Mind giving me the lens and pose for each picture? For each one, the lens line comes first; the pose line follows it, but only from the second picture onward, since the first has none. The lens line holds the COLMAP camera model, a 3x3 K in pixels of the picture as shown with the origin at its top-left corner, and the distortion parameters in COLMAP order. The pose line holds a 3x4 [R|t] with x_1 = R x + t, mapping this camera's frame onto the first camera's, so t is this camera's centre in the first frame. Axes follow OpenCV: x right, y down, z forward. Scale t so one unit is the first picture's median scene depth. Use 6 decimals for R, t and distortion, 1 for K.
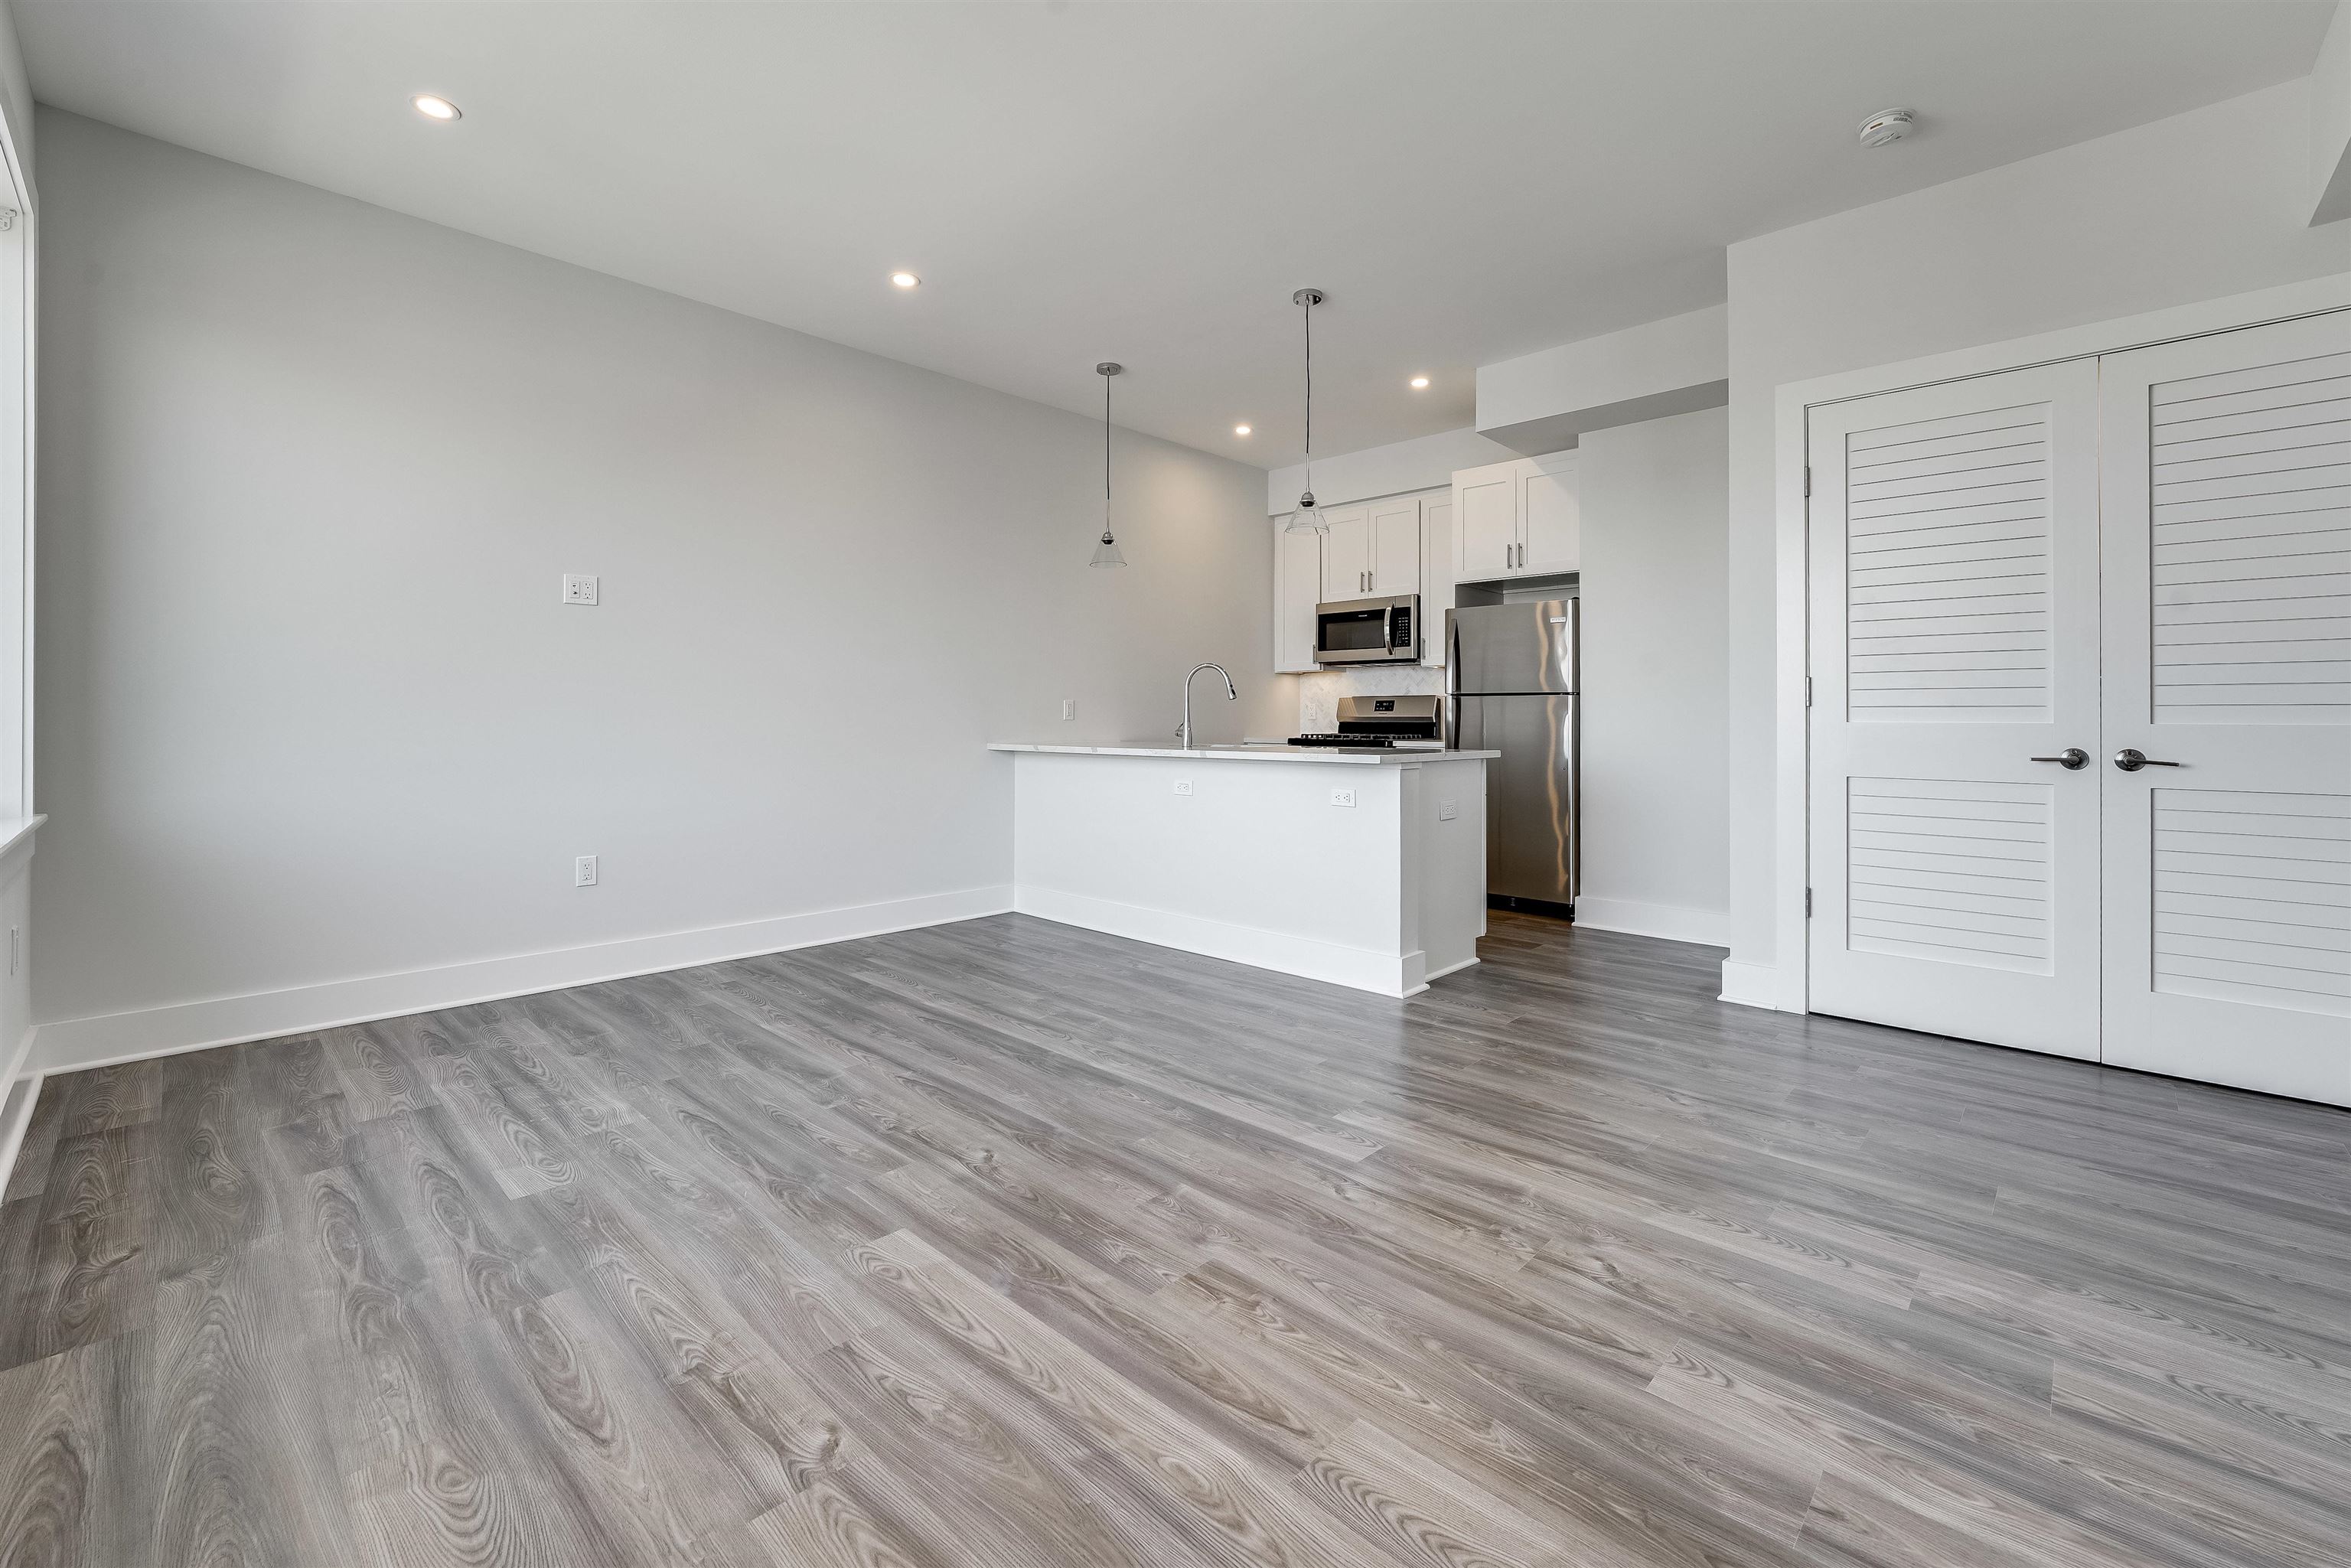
lens RADIAL K [[973.5, 0, 1183.0], [0, 973.5, 706.8], [0, 0, 1]] dist [-0.007431, 0.000622]
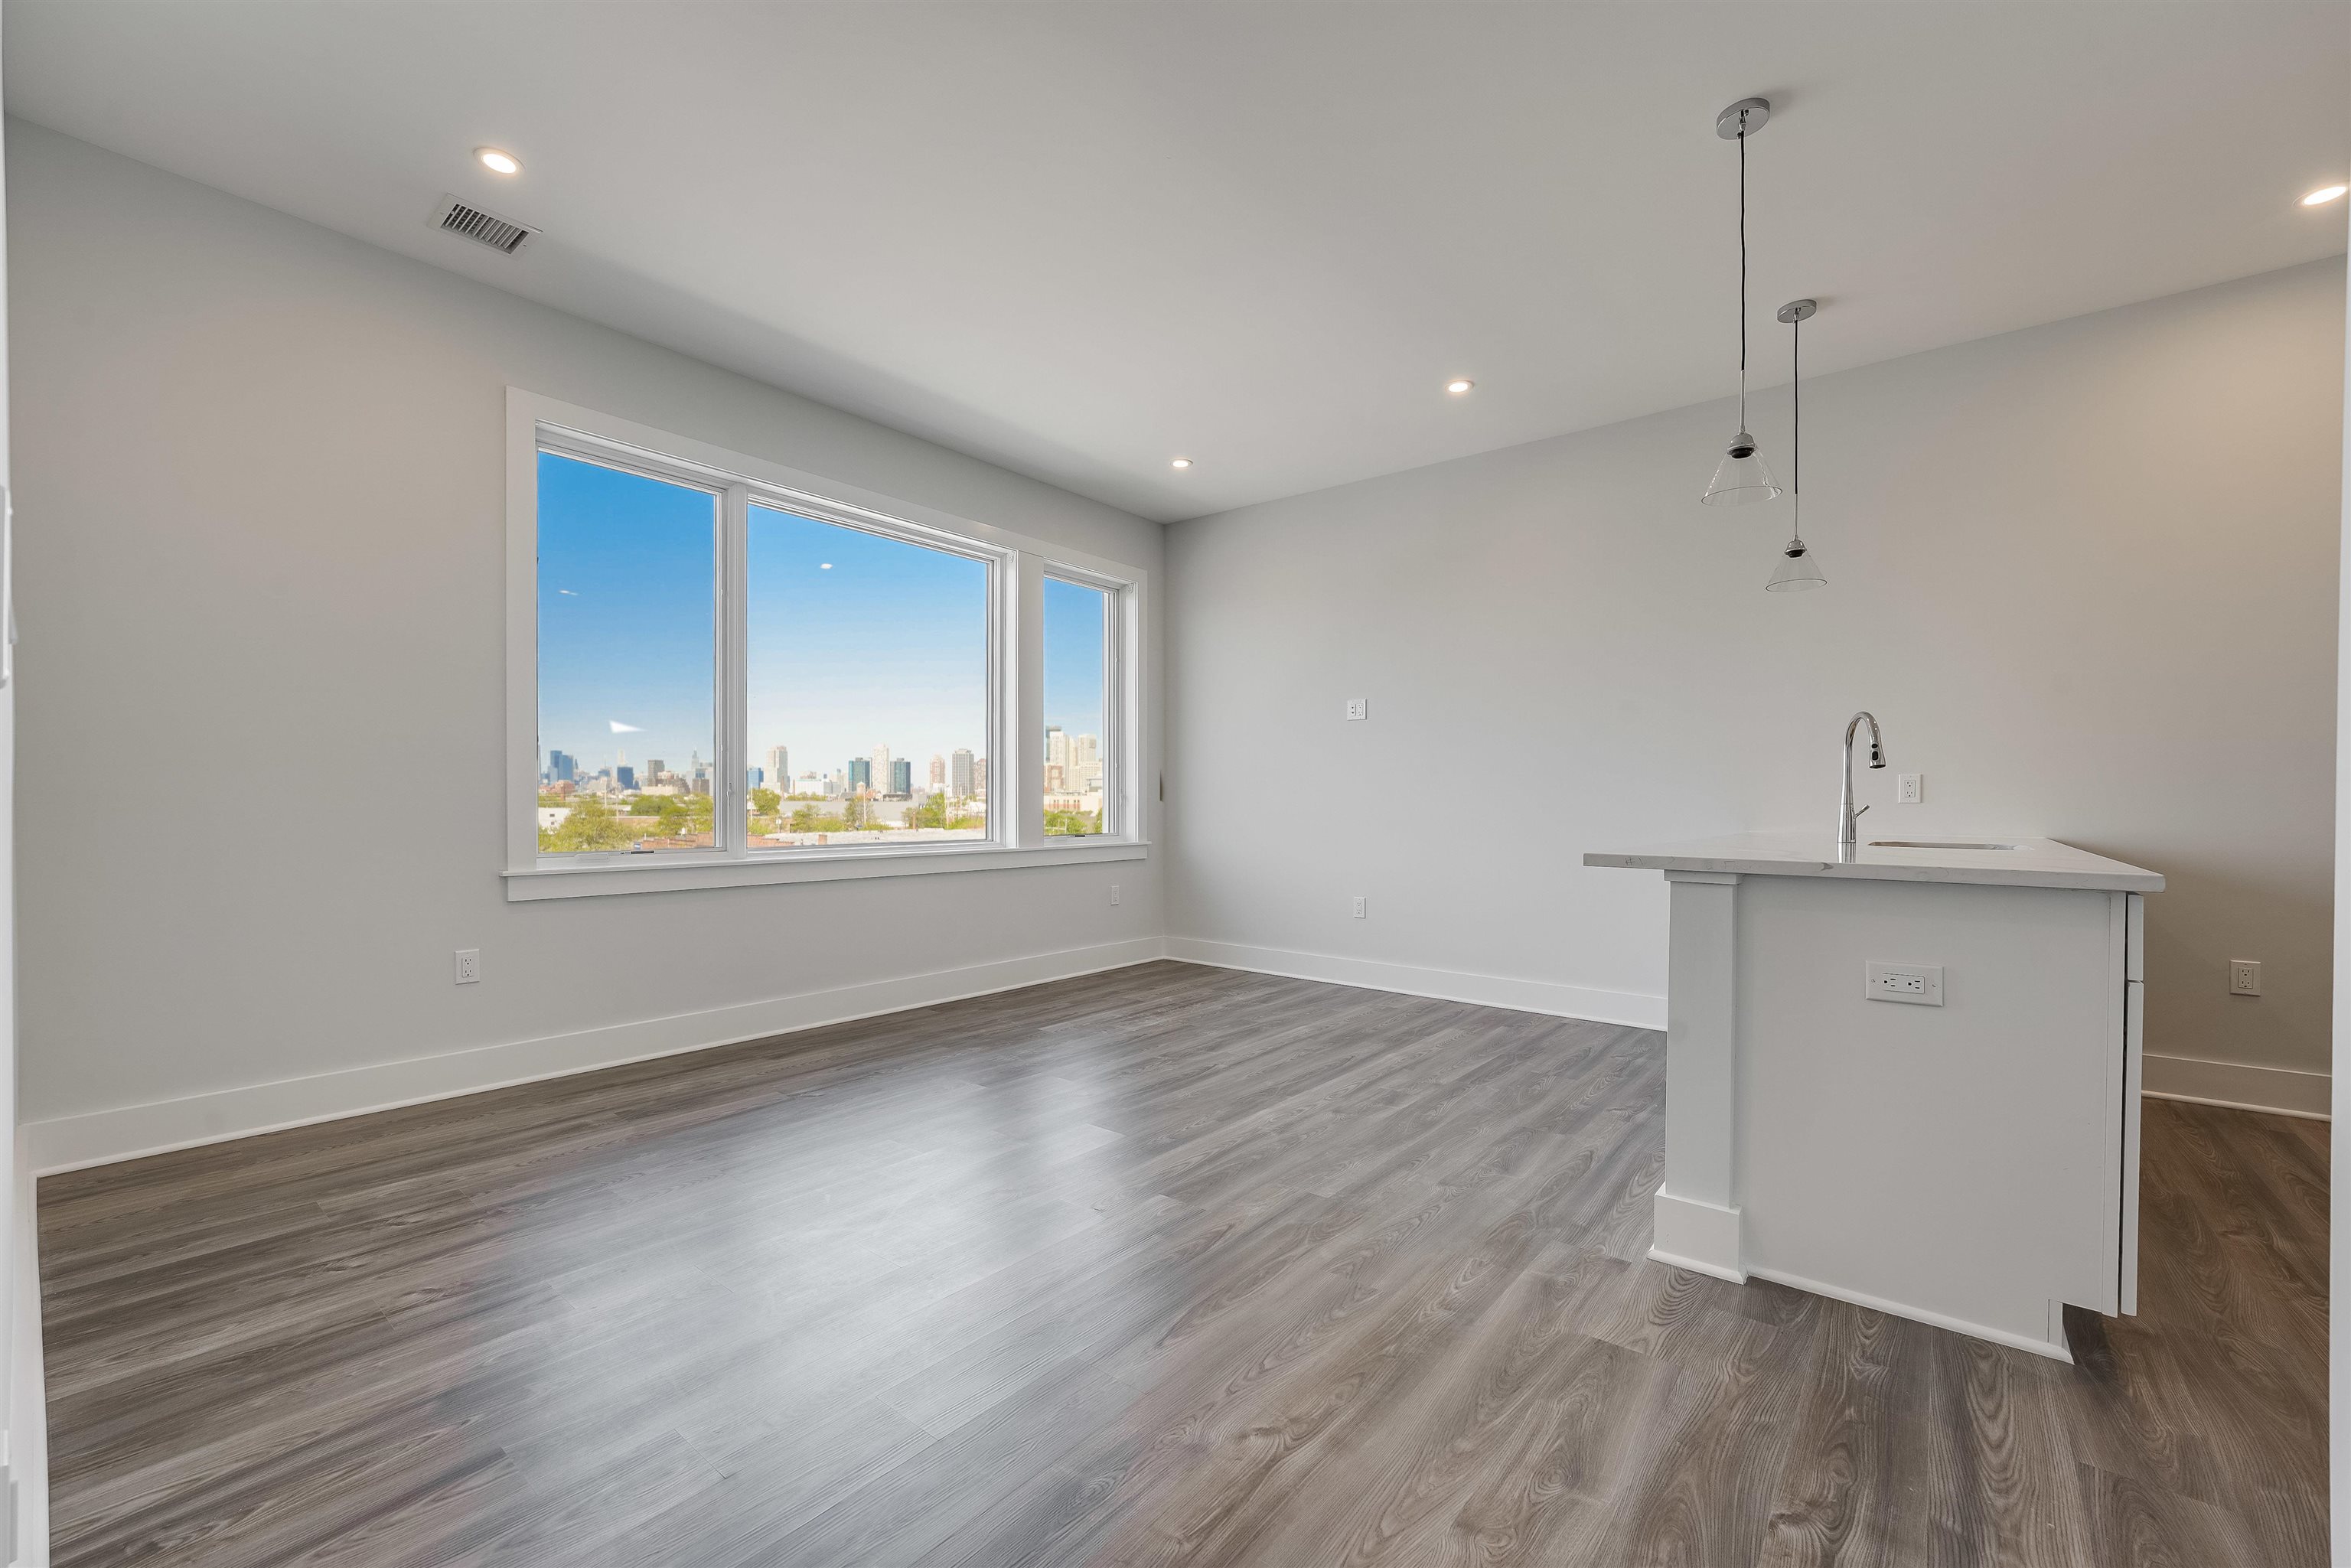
lens RADIAL K [[949.4, 0, 1180.2], [0, 949.4, 809.3], [0, 0, 1]] dist [-0.013464, 0.002659]
pose [[0.079664, 0.007165, -0.996796, 0.751113], [0.008442, 0.999933, 0.007863, 0.012122], [0.996786, -0.009042, 0.079598, 0.631617]]
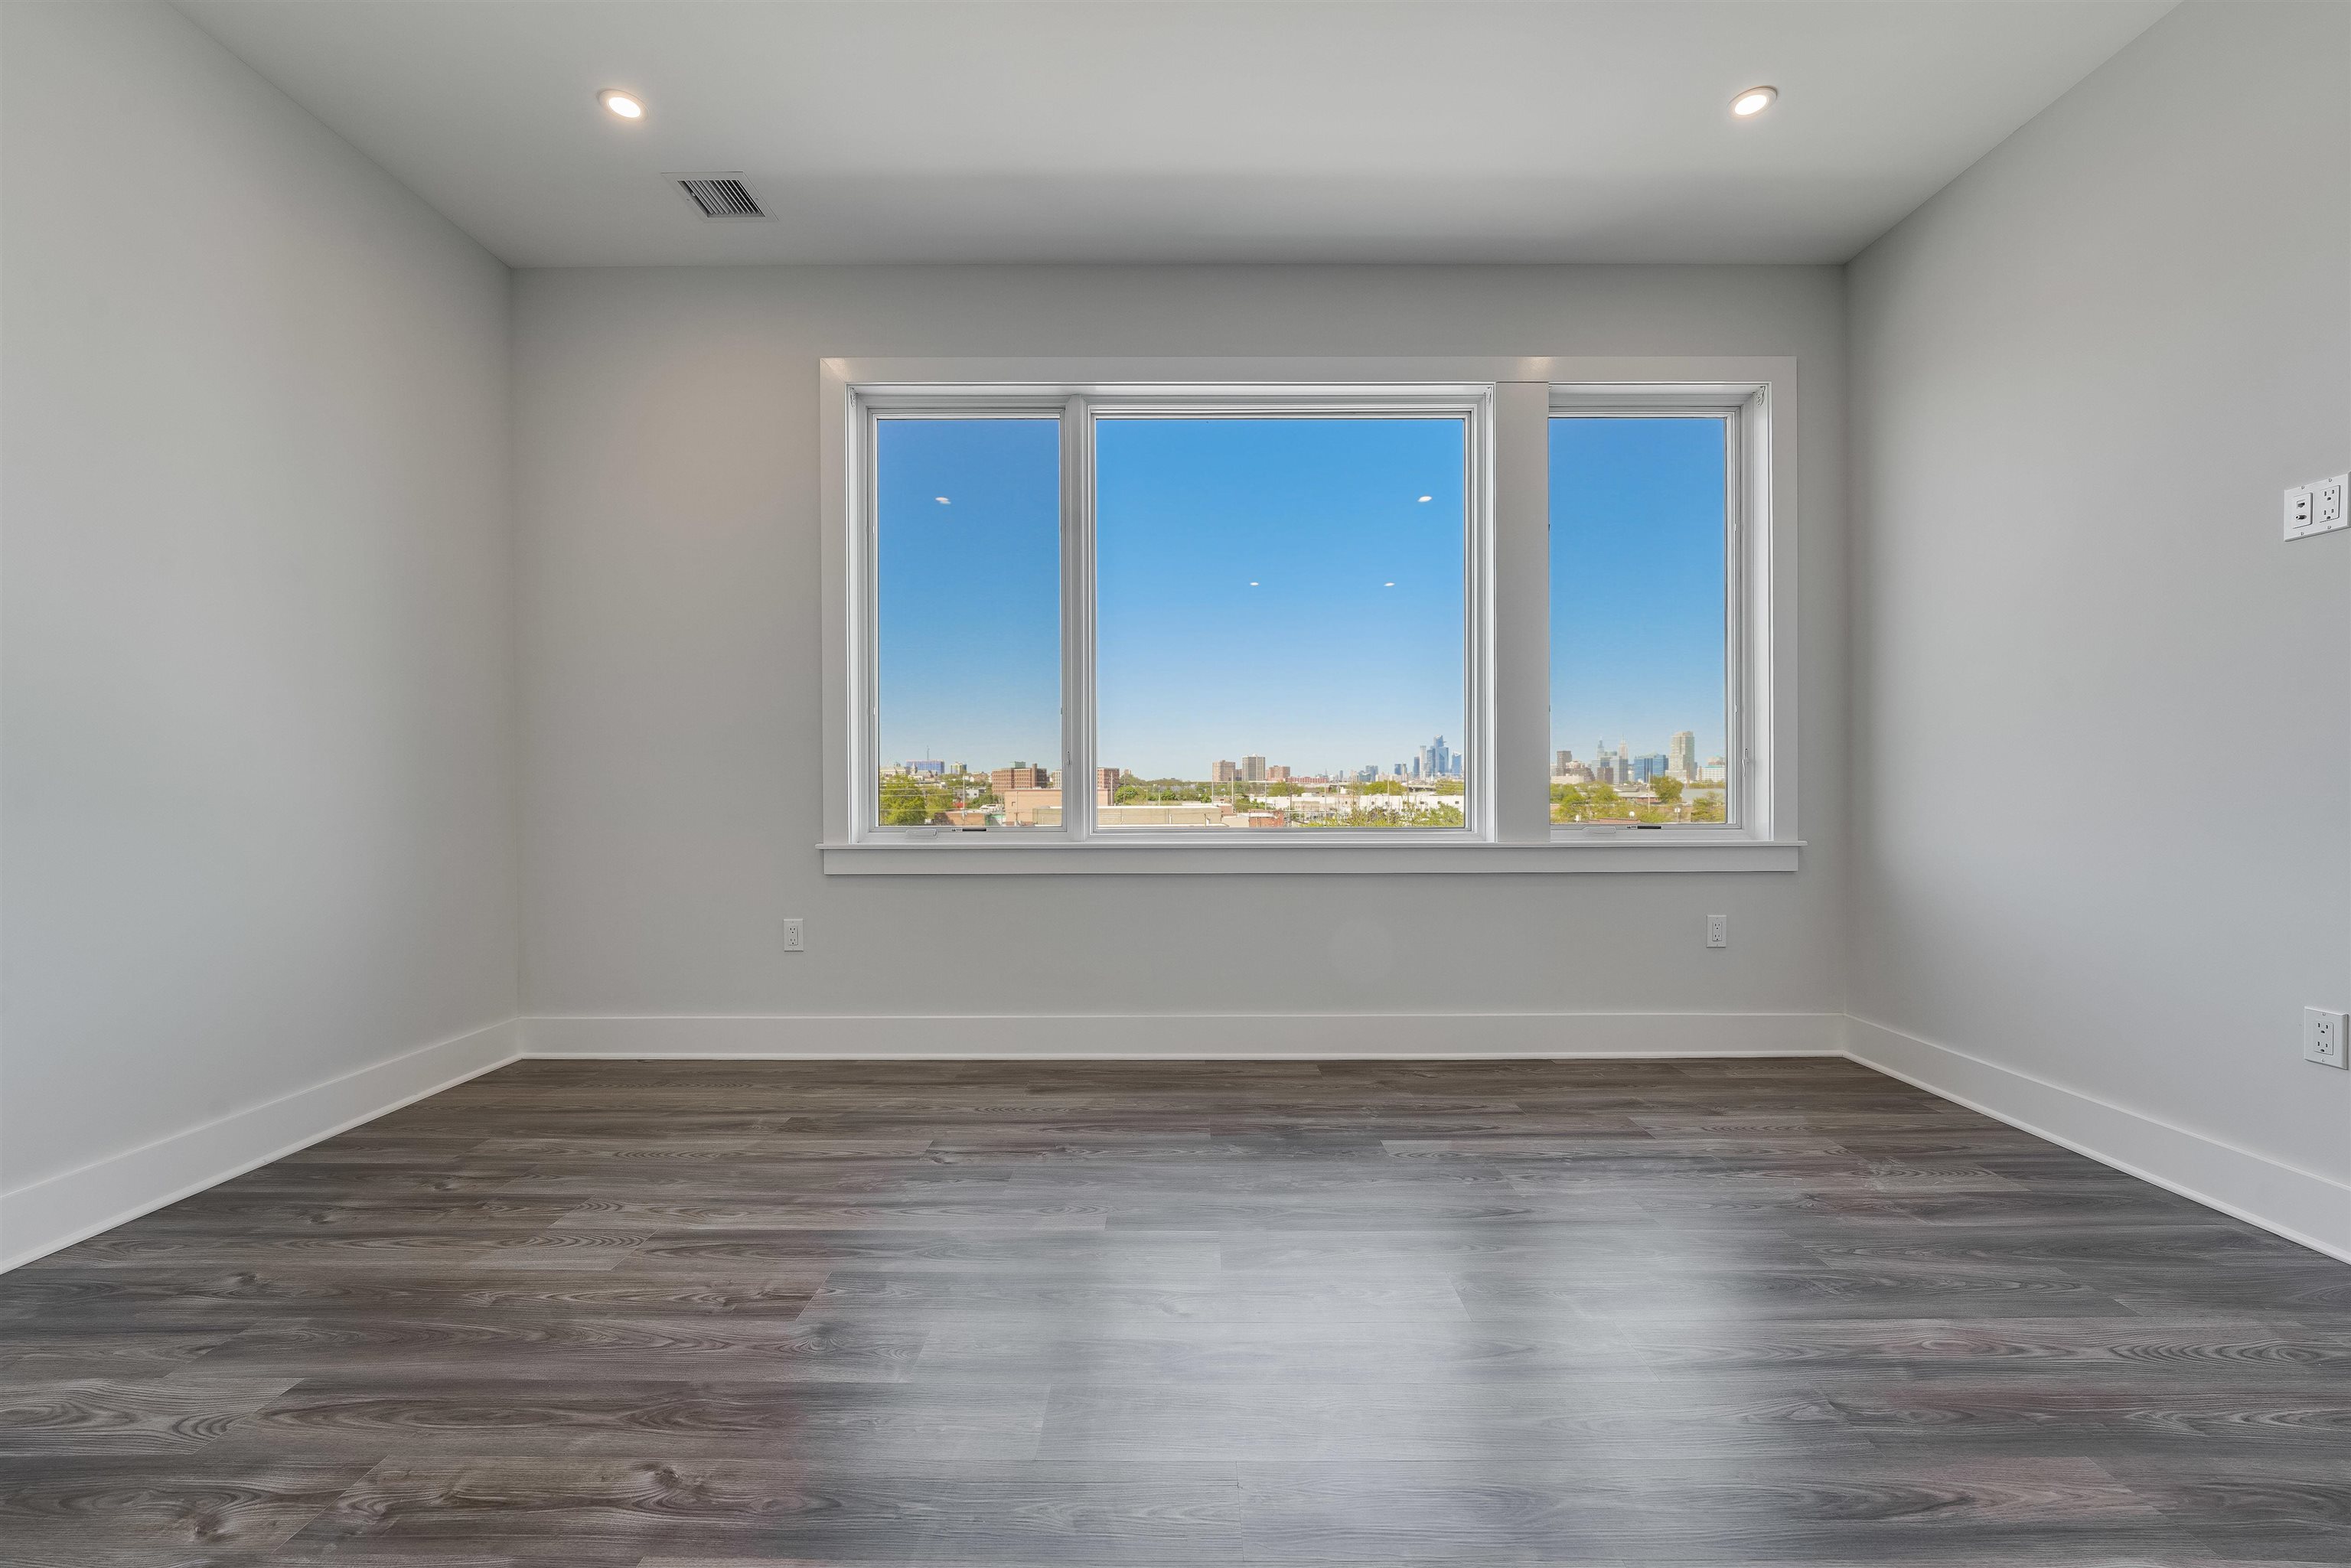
lens RADIAL K [[949.4, 0, 1181.8], [0, 949.4, 797.1], [0, 0, 1]] dist [-0.013464, 0.002659]
pose [[-0.725787, 0.006336, -0.687890, 0.189464], [0.010535, 0.999943, -0.001905, 0.032830], [0.687839, -0.008629, -0.725812, 0.946280]]
